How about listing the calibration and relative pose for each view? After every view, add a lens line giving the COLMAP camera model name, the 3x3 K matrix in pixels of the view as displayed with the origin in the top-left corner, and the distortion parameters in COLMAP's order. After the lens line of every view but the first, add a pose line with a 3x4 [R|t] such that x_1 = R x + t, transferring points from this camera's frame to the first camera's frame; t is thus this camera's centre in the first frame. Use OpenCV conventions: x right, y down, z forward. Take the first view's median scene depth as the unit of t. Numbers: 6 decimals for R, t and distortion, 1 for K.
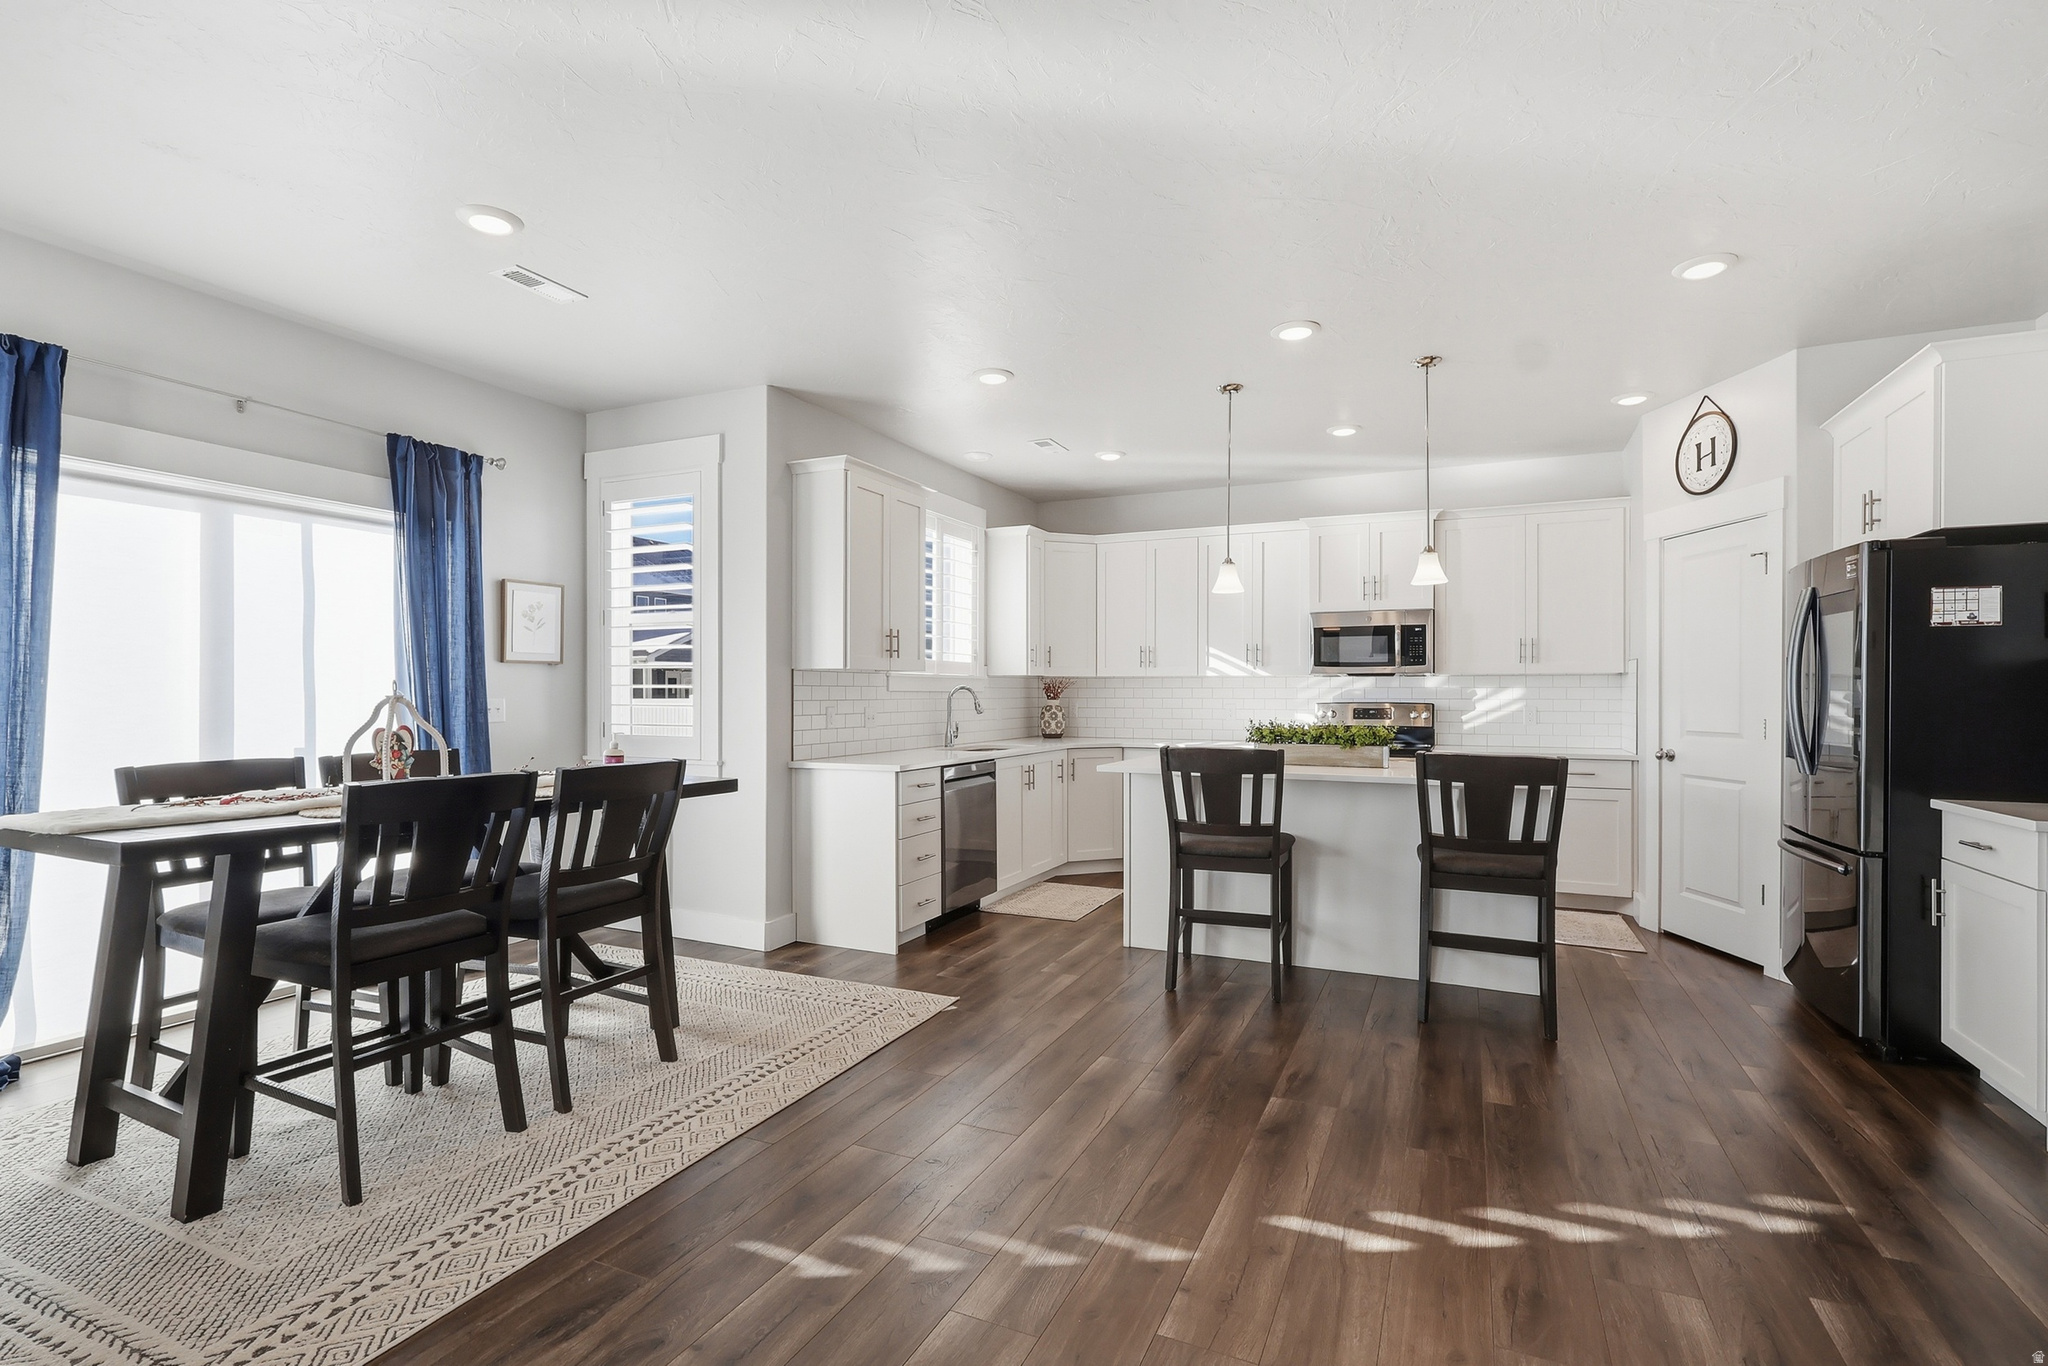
lens RADIAL K [[958.2, 0, 1023.7], [0, 958.2, 692.1], [0, 0, 1]] dist [-0.000245, 0.000091]
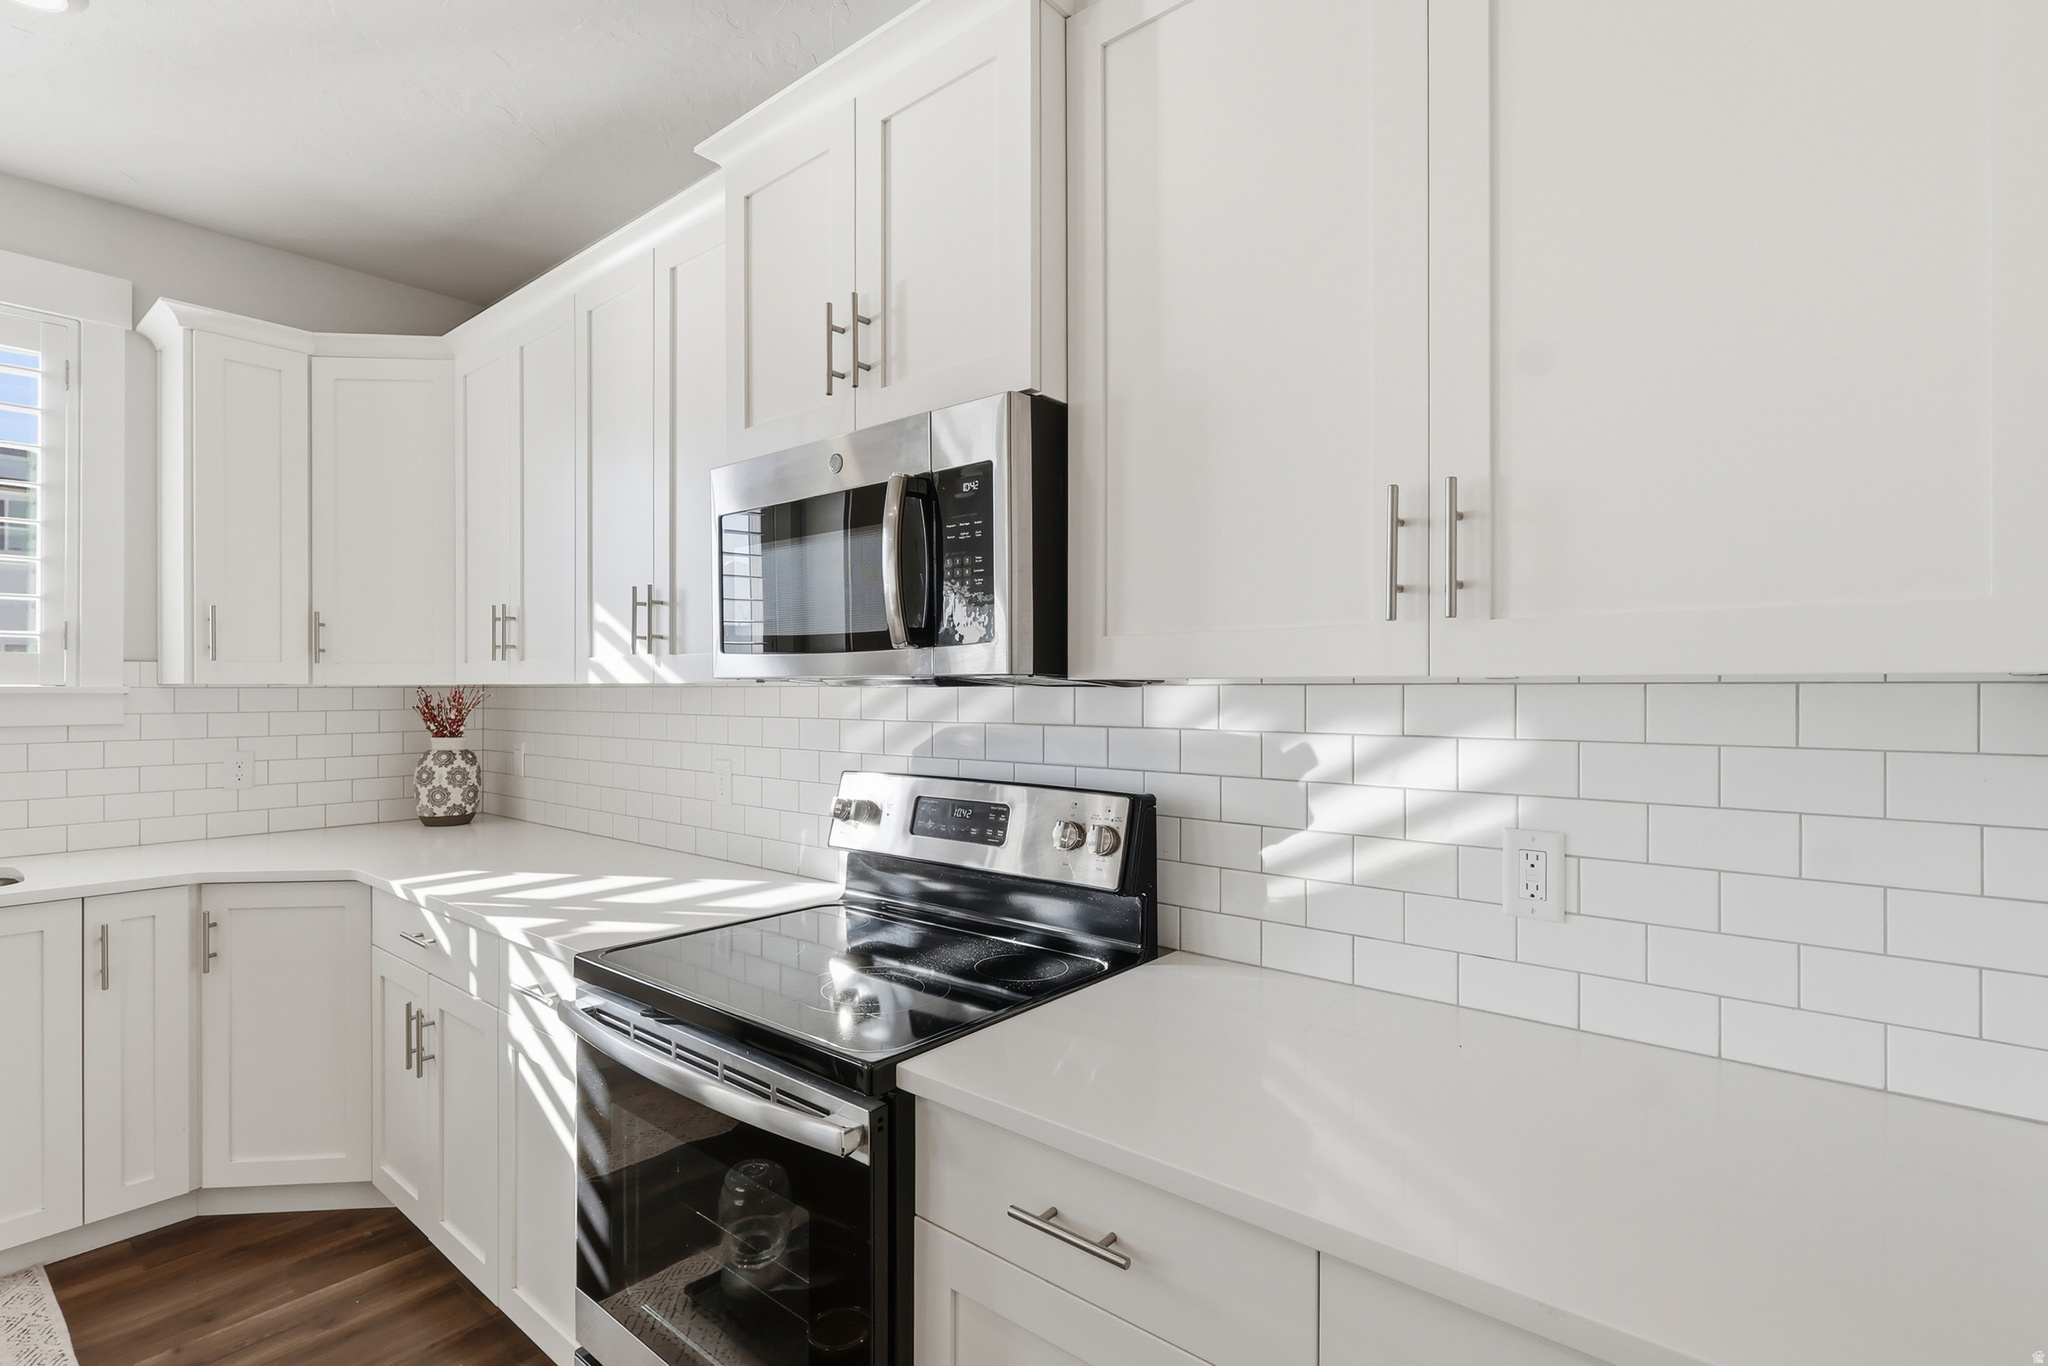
lens RADIAL K [[968.6, 0, 1024.0], [0, 968.6, 683.0], [0, 0, 1]] dist [-0.002343, -0.000700]
pose [[0.965001, -0.004423, -0.262211, 0.626321], [0.003995, 0.999990, -0.002167, -0.022465], [0.262218, 0.001043, 0.965008, 1.005383]]
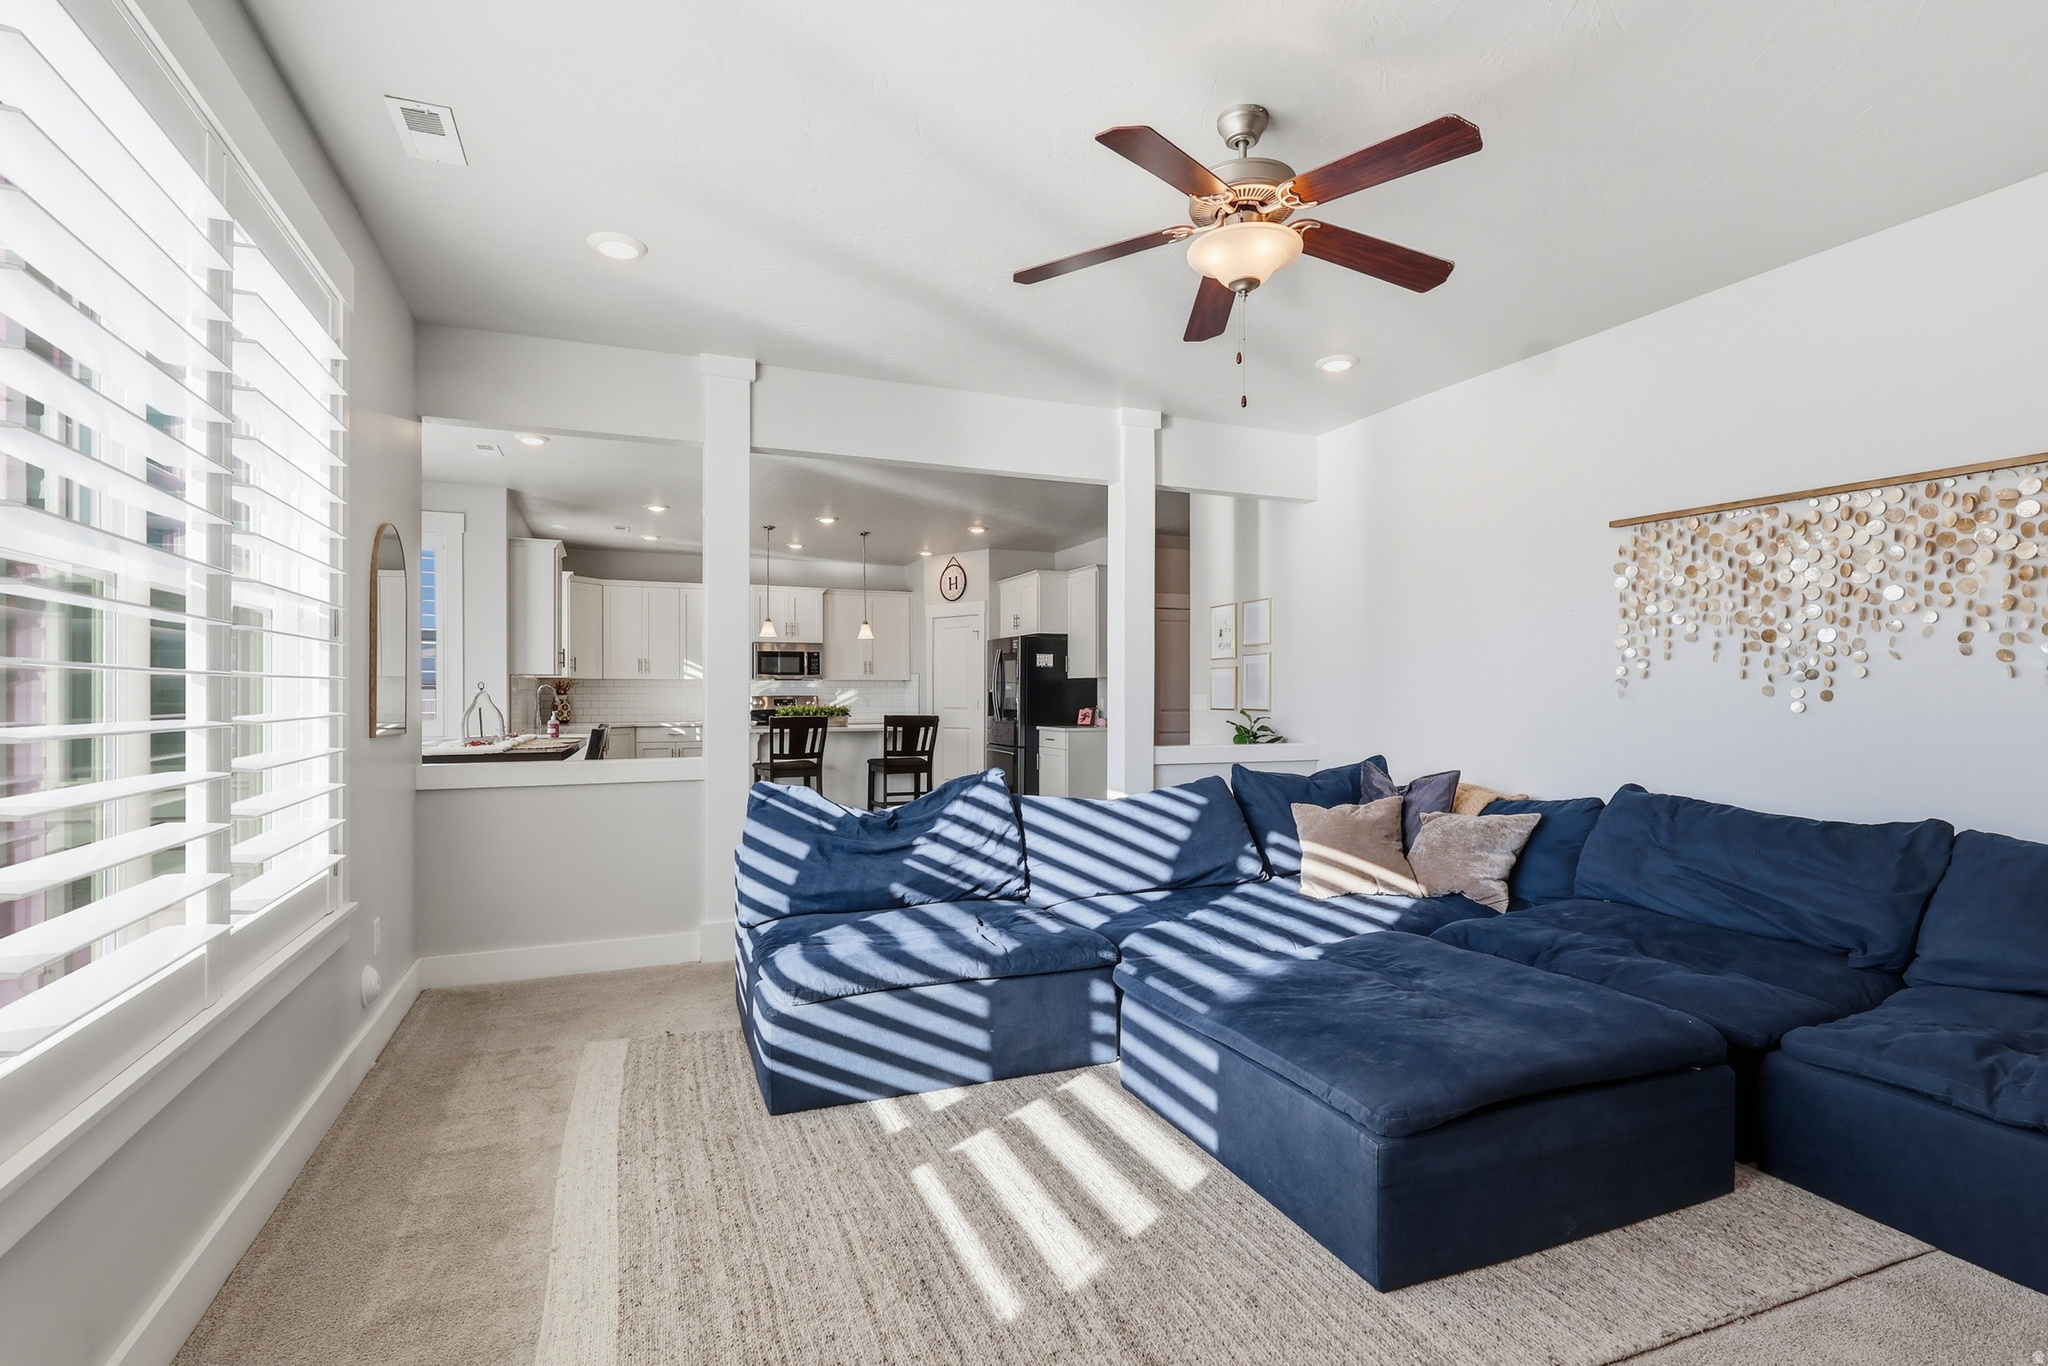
lens RADIAL K [[950.2, 0, 1024.0], [0, 950.2, 683.0], [0, 0, 1]] dist [0.002023, 0.000020]
pose [[0.671869, 0.003512, 0.740662, -0.825970], [0.000315, 0.999987, -0.005026, -0.003907], [-0.740670, 0.003610, 0.671859, -0.617966]]
